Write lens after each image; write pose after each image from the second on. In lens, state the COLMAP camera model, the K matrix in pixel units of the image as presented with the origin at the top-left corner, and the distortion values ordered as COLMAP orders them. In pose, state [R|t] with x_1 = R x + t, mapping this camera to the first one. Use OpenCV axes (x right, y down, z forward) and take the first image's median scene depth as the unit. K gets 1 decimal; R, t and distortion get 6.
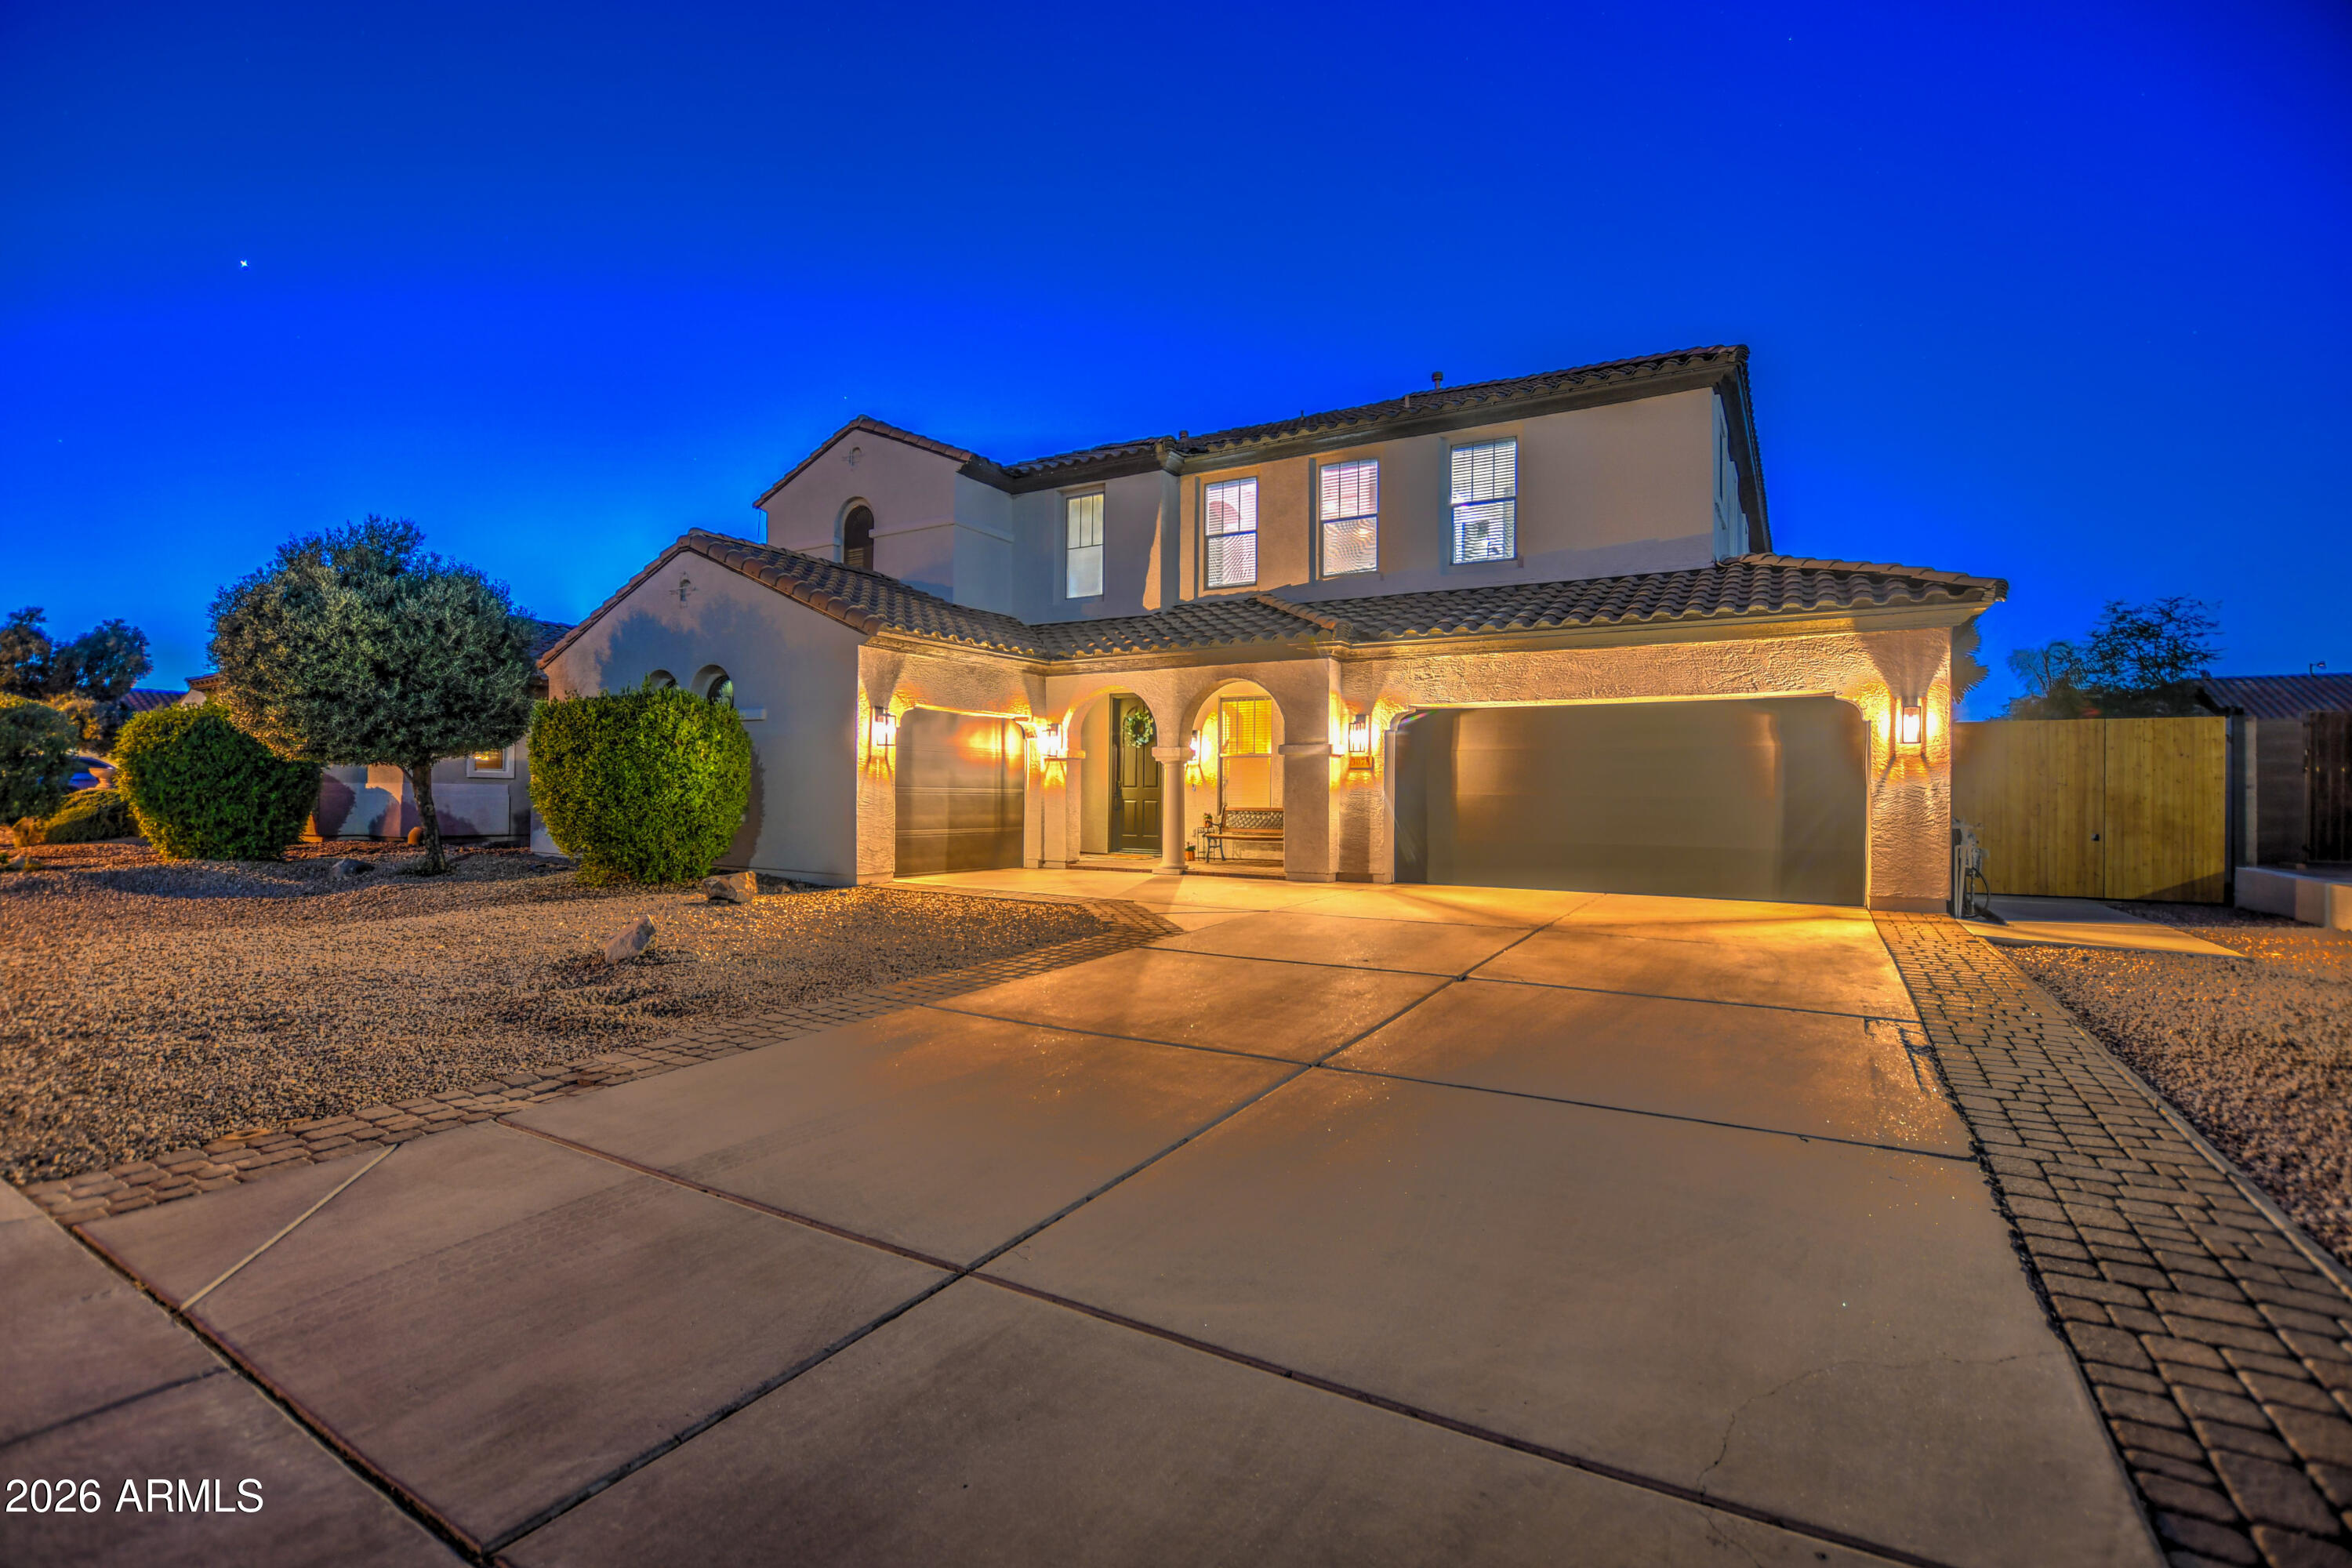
lens RADIAL K [[990.5, 0, 1132.6], [0, 990.5, 792.5], [0, 0, 1]] dist [-0.024388, -0.000044]
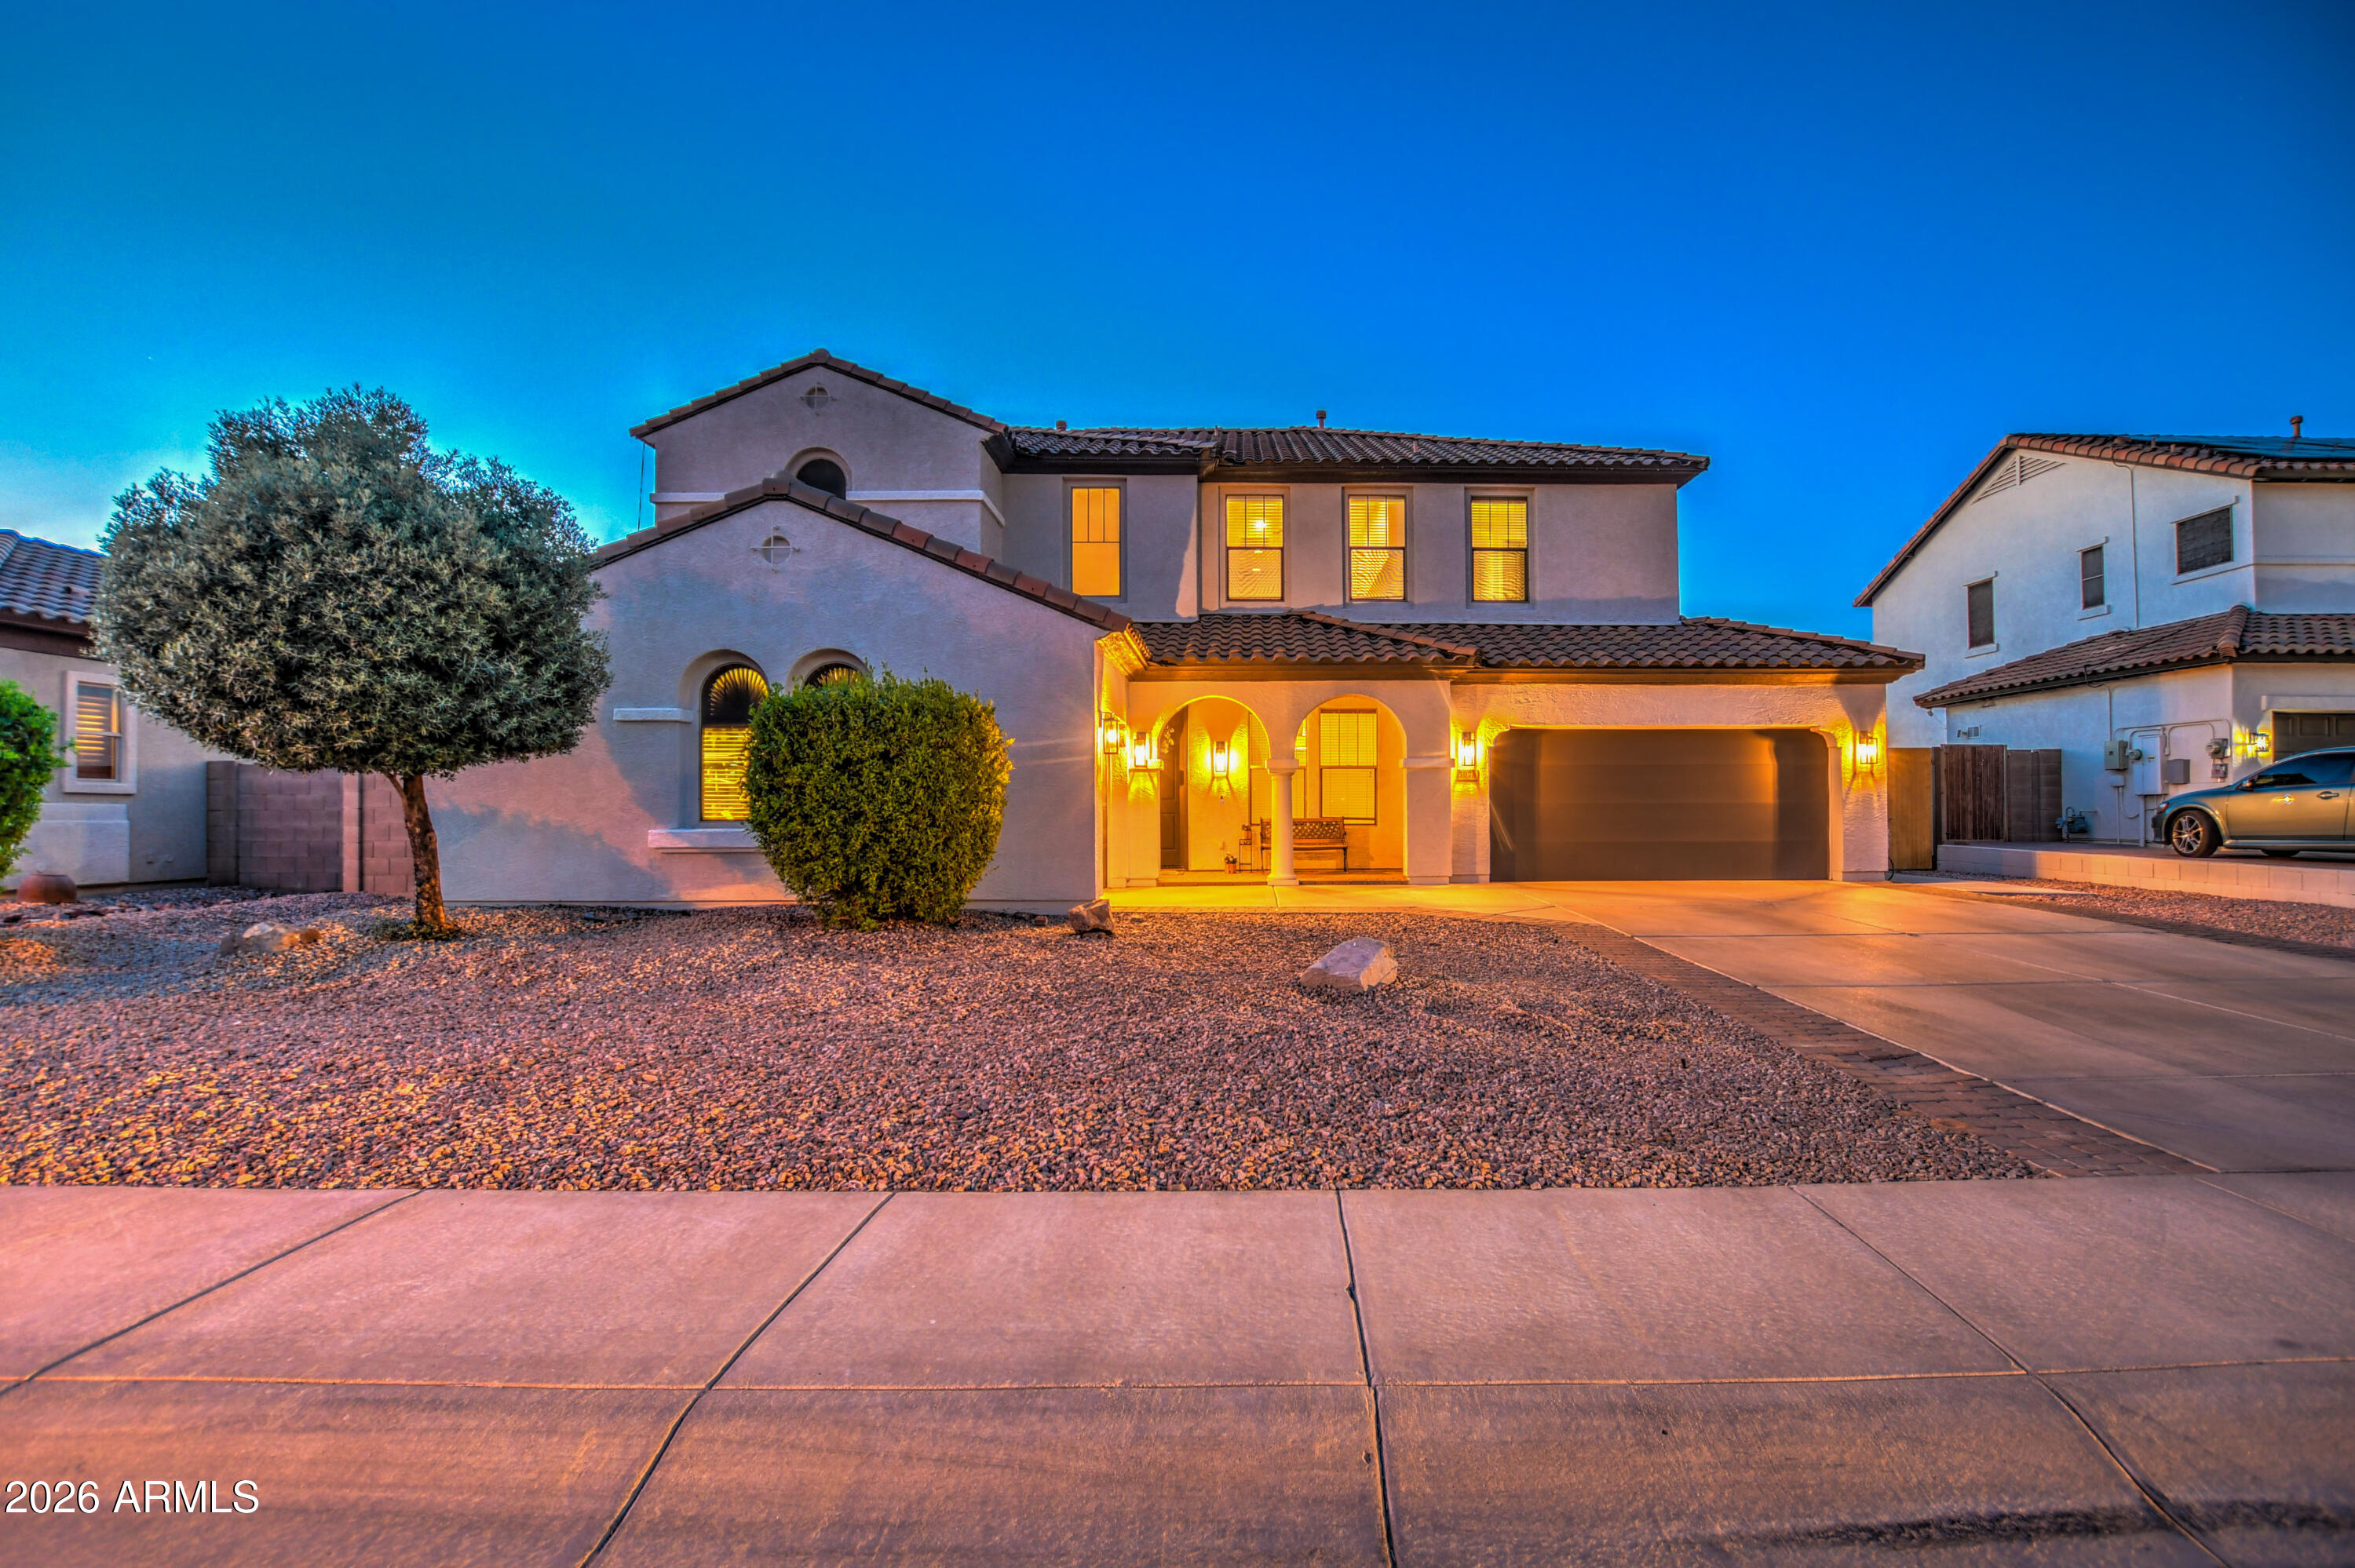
lens RADIAL K [[1048.5, 0, 1214.7], [0, 1048.5, 801.8], [0, 0, 1]] dist [-0.027909, 0.000217]
pose [[0.862731, -0.009372, 0.505576, -0.688721], [0.010835, 0.999941, 0.000046, -0.004201], [-0.505547, 0.005439, 0.862782, 0.143848]]
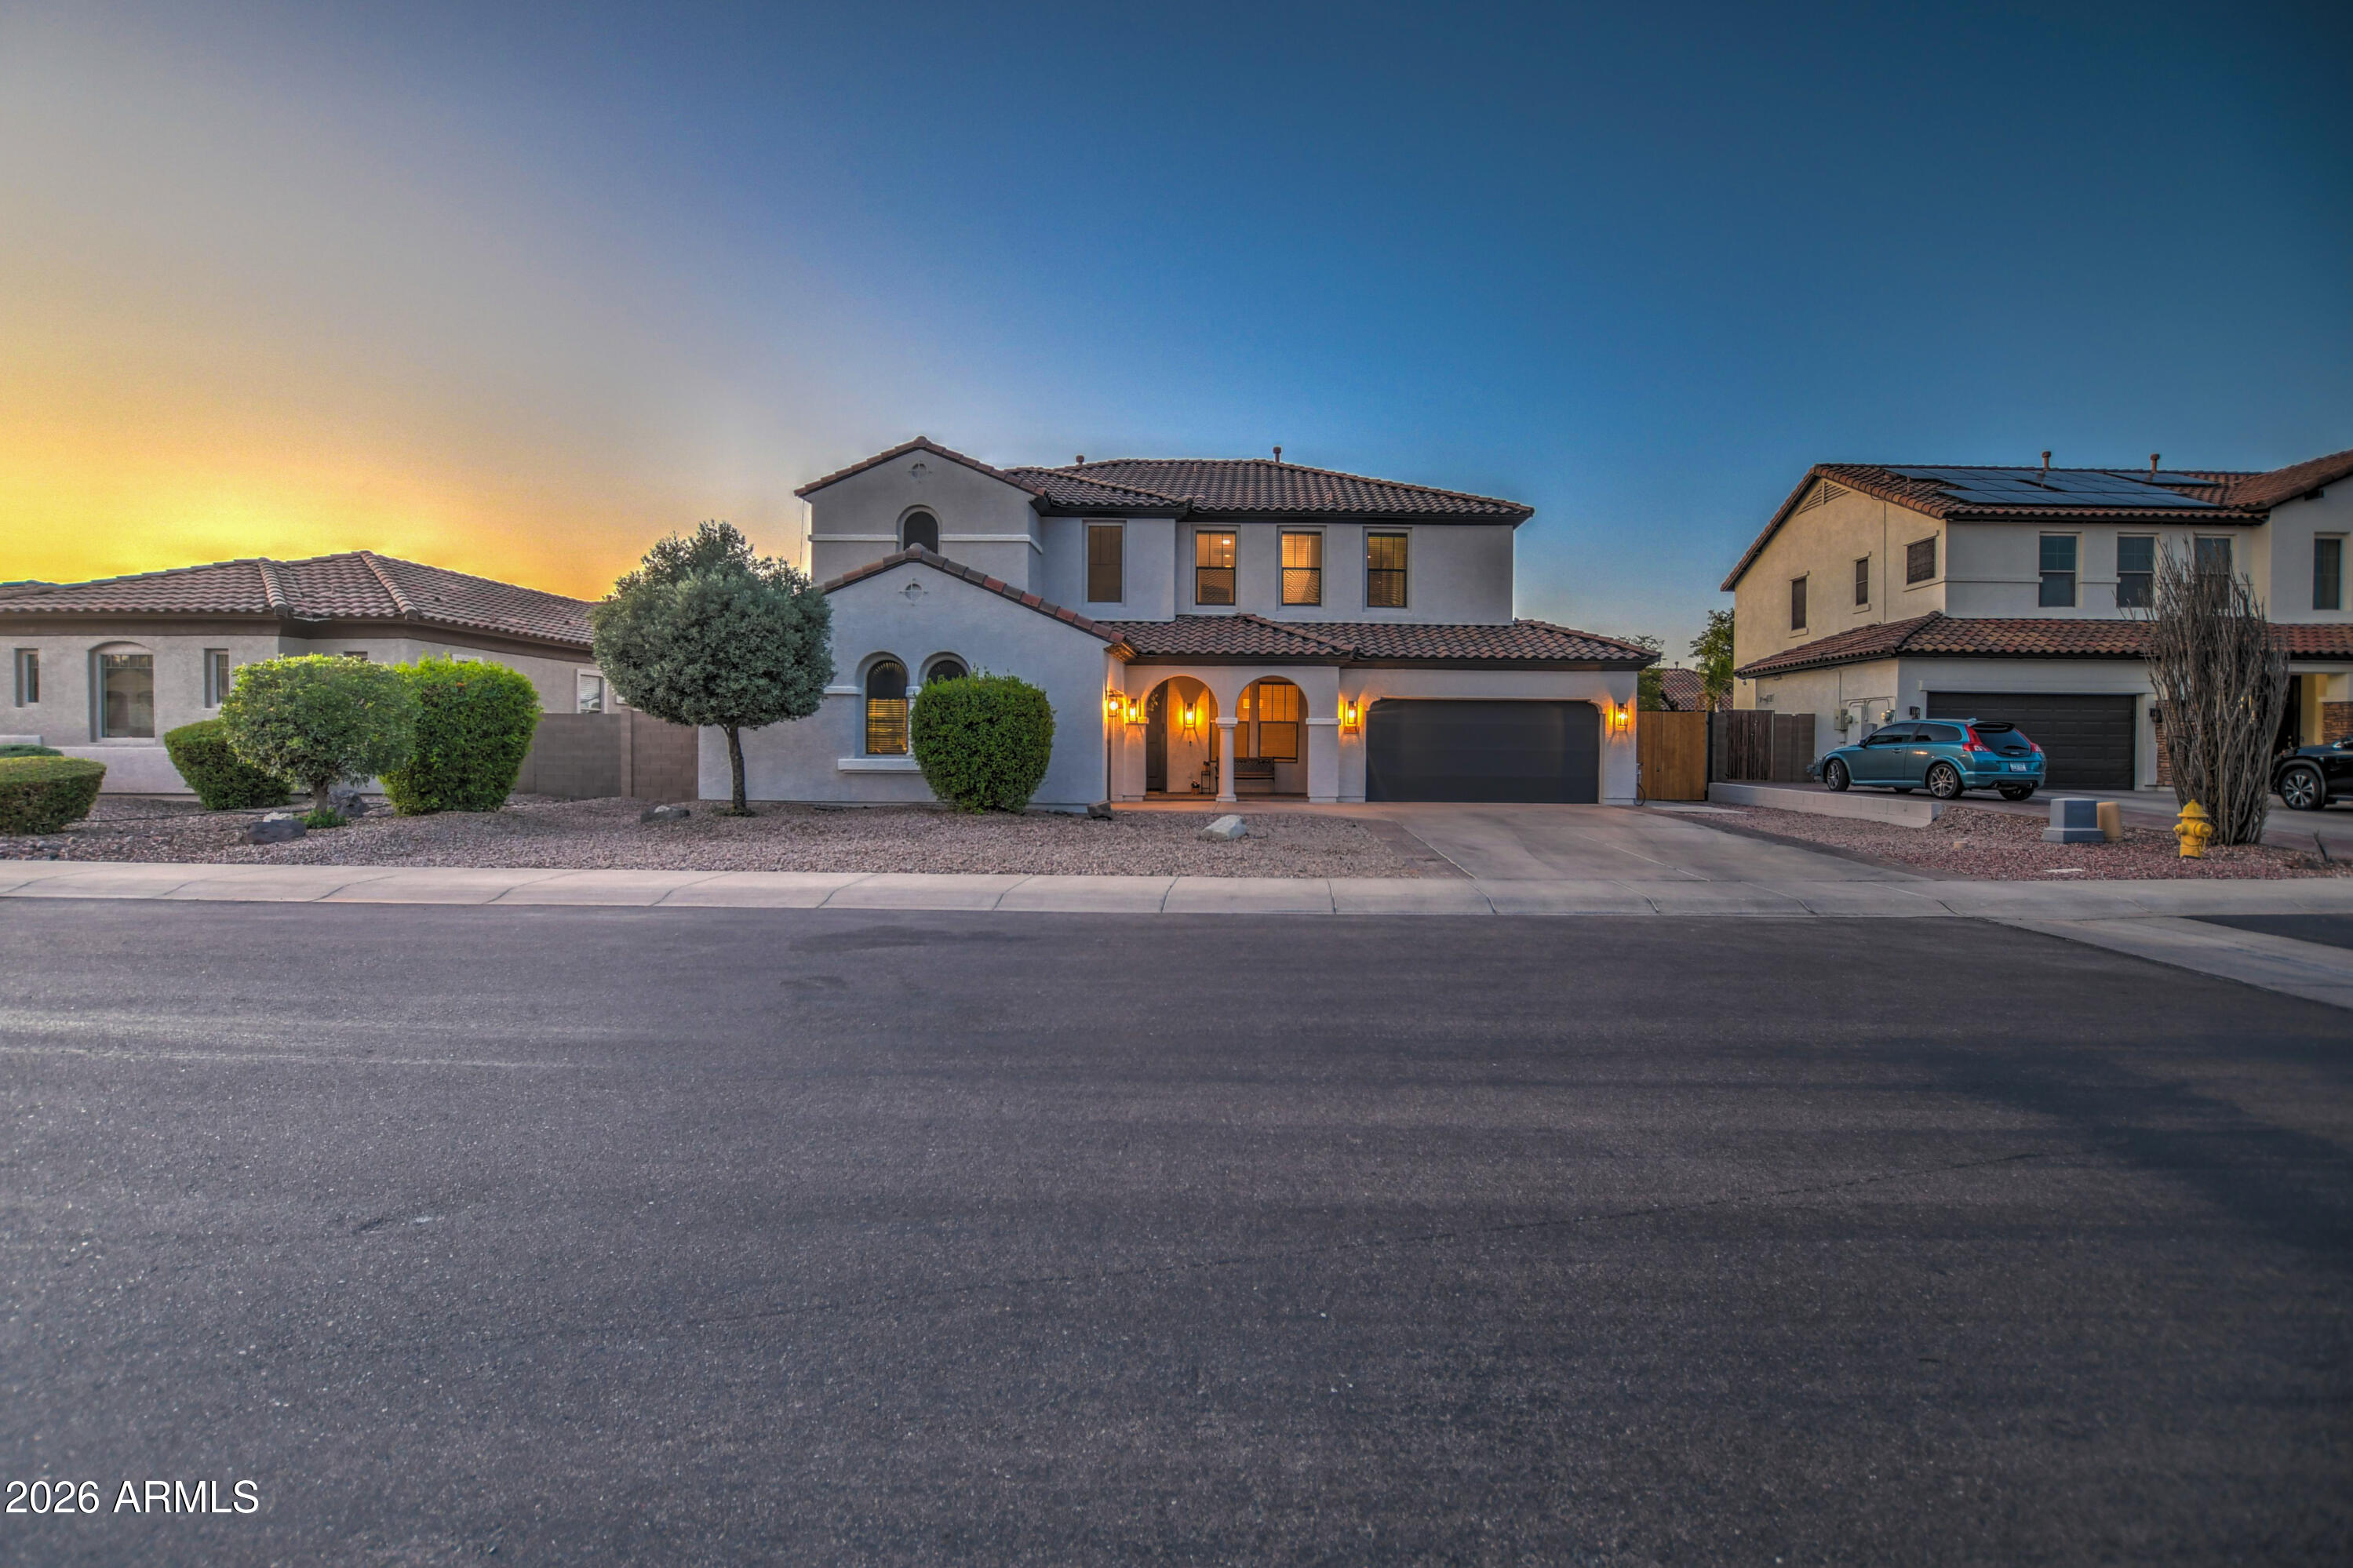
lens RADIAL K [[1008.0, 0, 1181.3], [0, 1008.0, 774.3], [0, 0, 1]] dist [-0.022233, 0.000071]
pose [[0.880741, -0.014491, 0.473377, -0.929932], [-0.001428, 0.999446, 0.033250, -0.012763], [-0.473596, -0.029961, 0.880232, -0.404928]]
